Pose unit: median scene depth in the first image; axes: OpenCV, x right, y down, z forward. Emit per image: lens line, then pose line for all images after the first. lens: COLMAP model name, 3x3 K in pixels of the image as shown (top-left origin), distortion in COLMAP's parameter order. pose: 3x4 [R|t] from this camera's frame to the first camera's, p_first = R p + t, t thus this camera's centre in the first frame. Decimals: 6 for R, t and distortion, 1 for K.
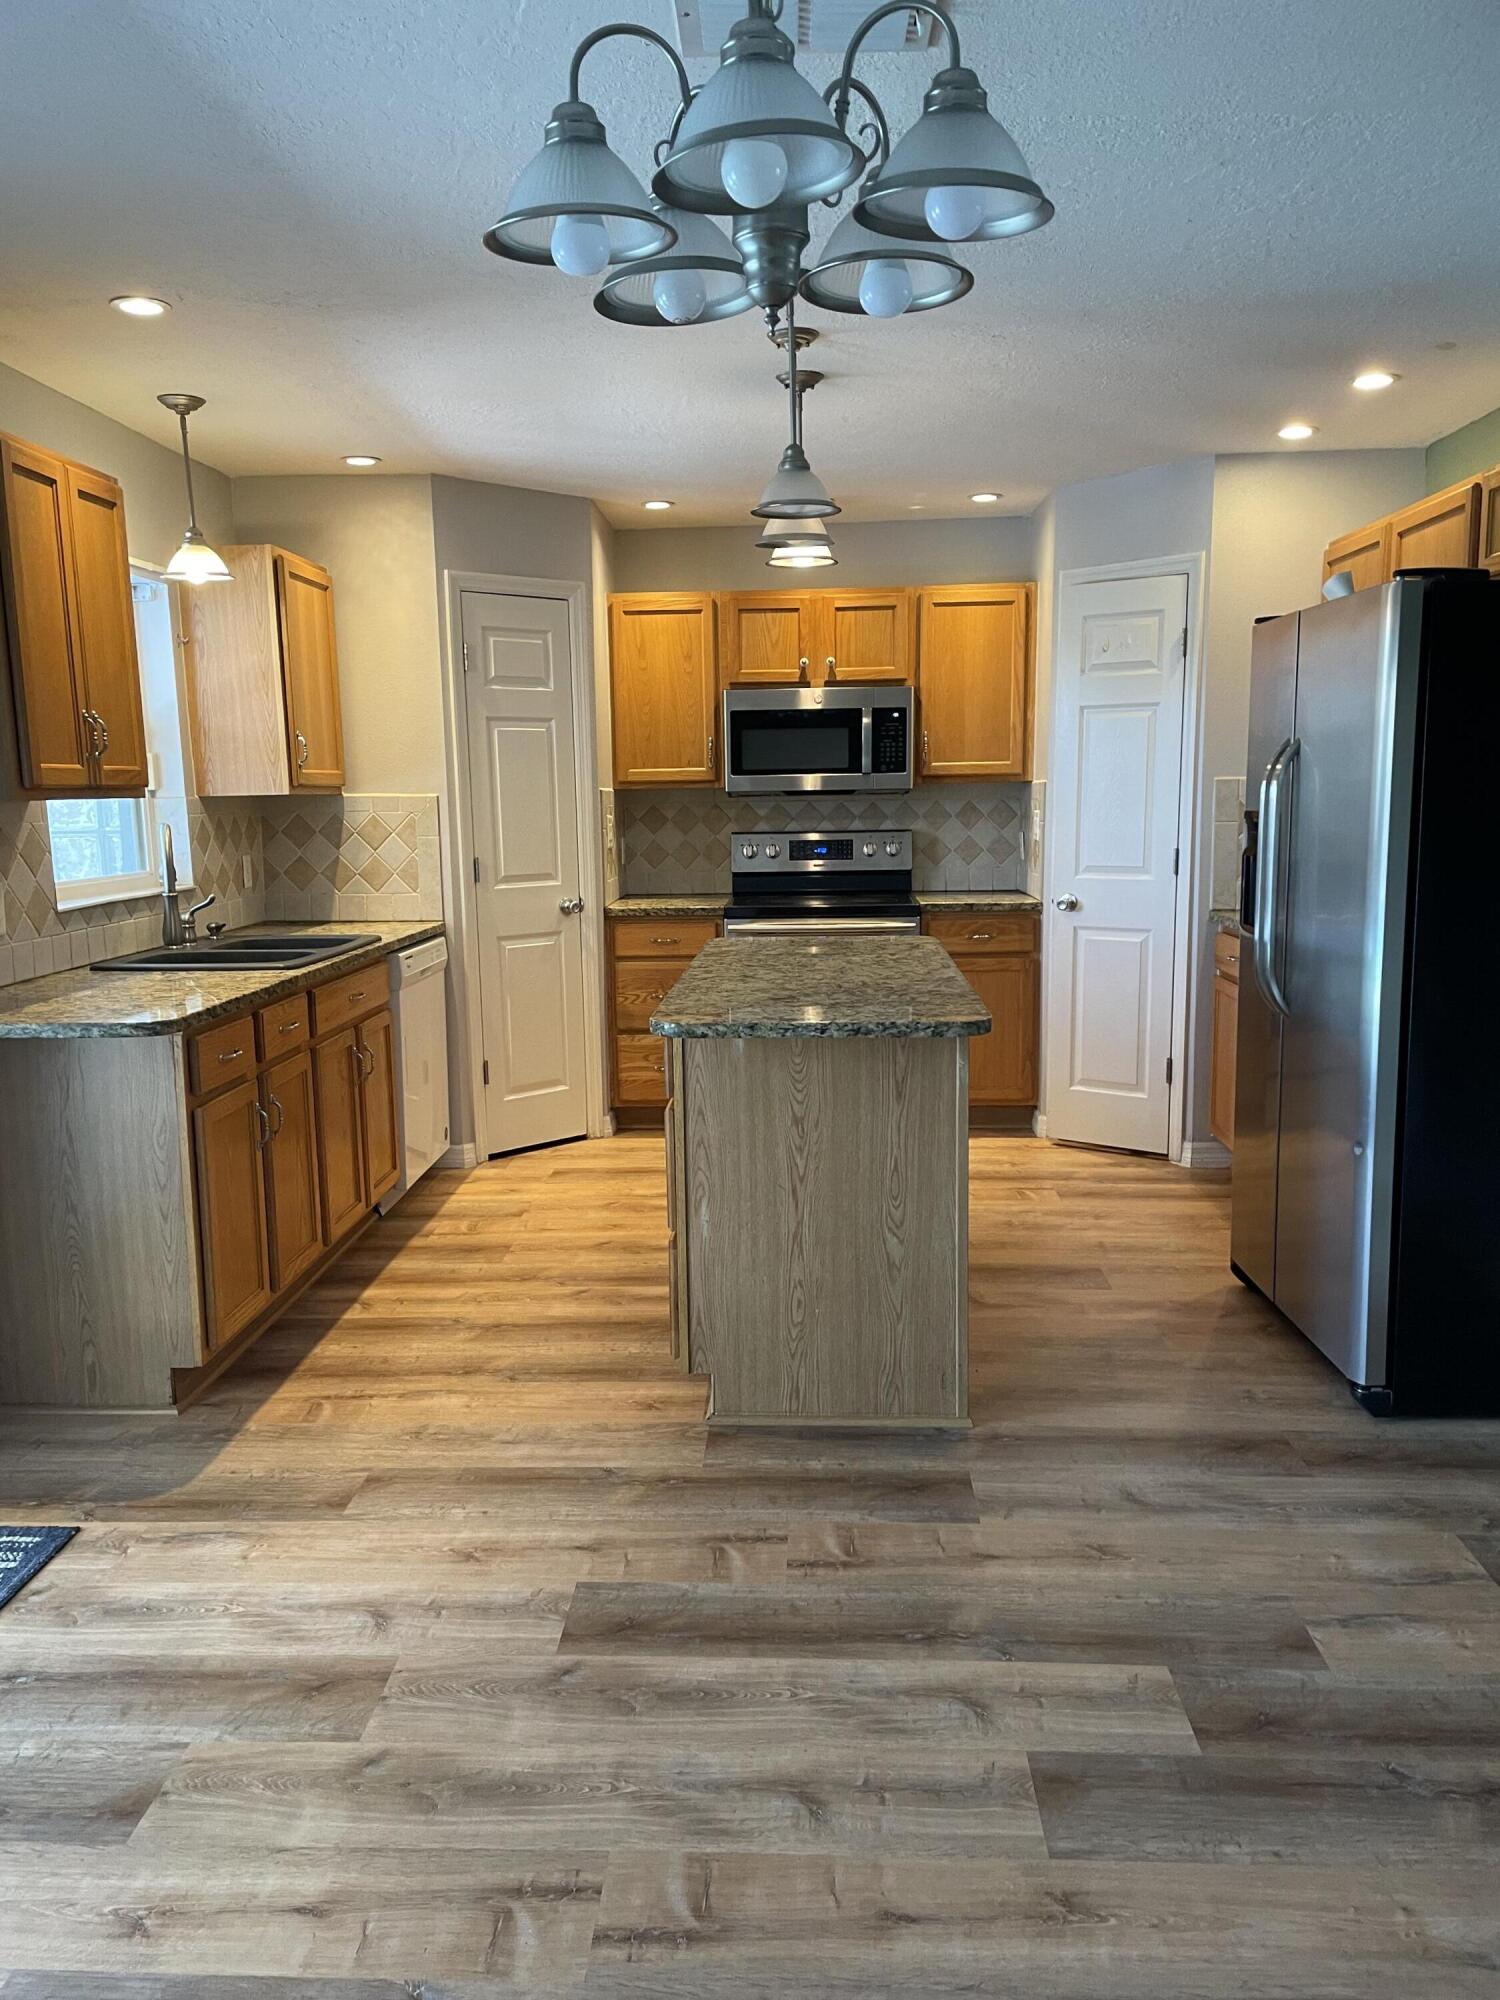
lens RADIAL K [[1494.0, 0, 744.5], [0, 1494.0, 1010.2], [0, 0, 1]] dist [0.056871, -0.068211]
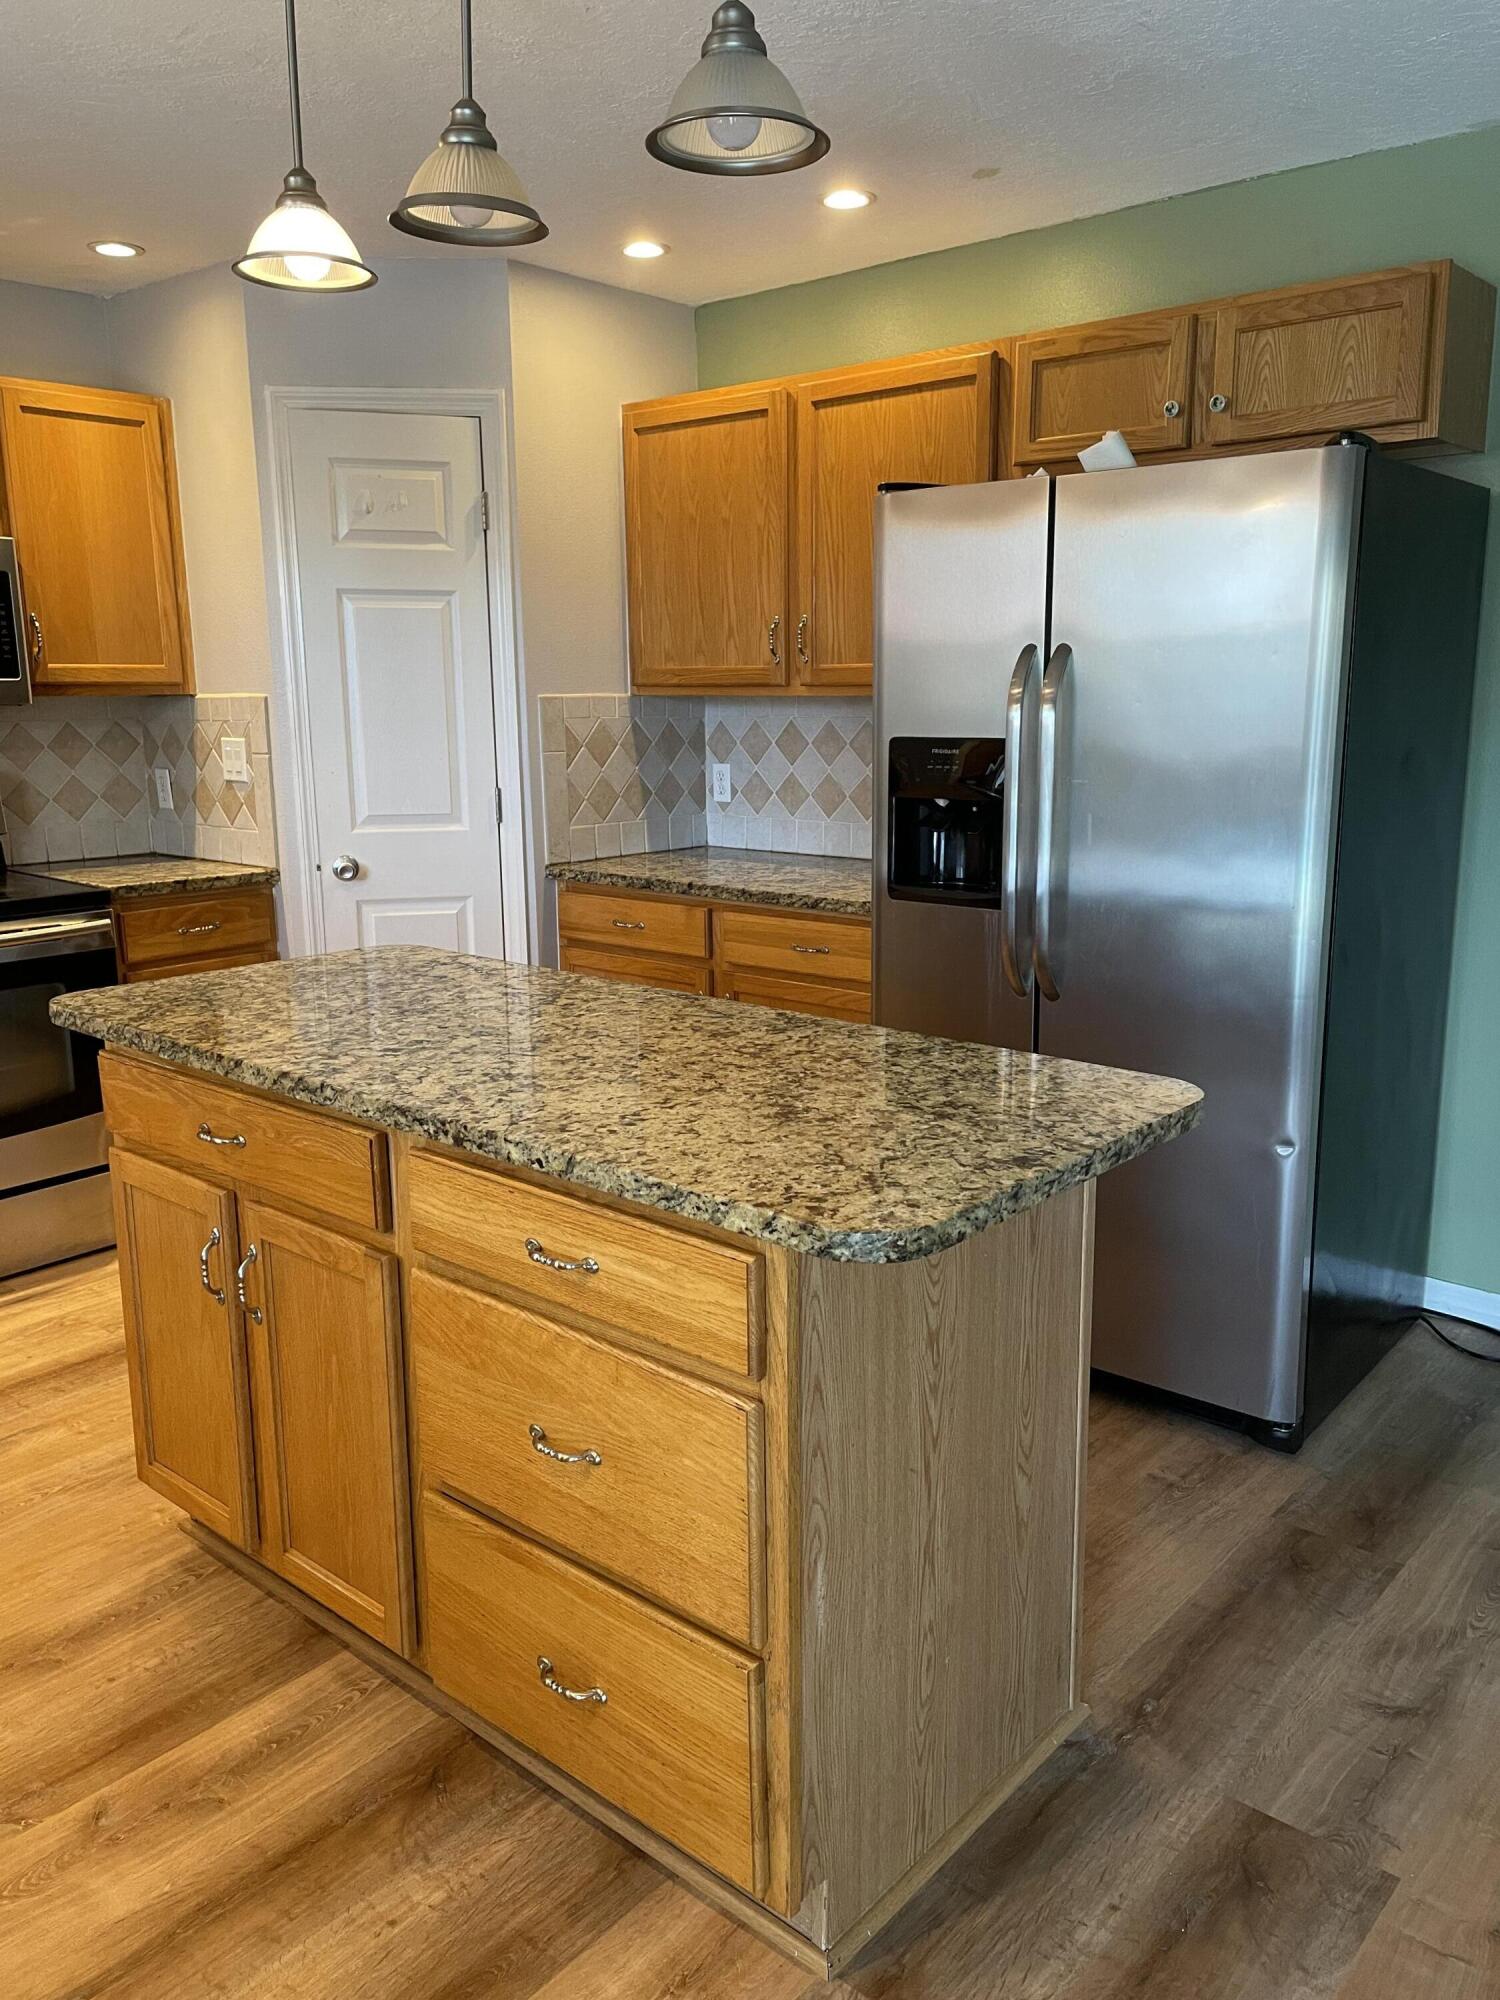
lens RADIAL K [[1494.0, 0, 753.3], [0, 1494.0, 991.2], [0, 0, 1]] dist [0.056871, -0.068211]
pose [[0.613554, -0.145964, 0.776045, -0.239184], [0.114496, 0.988826, 0.095463, -0.063549], [-0.781308, 0.030282, 0.623410, 0.431298]]
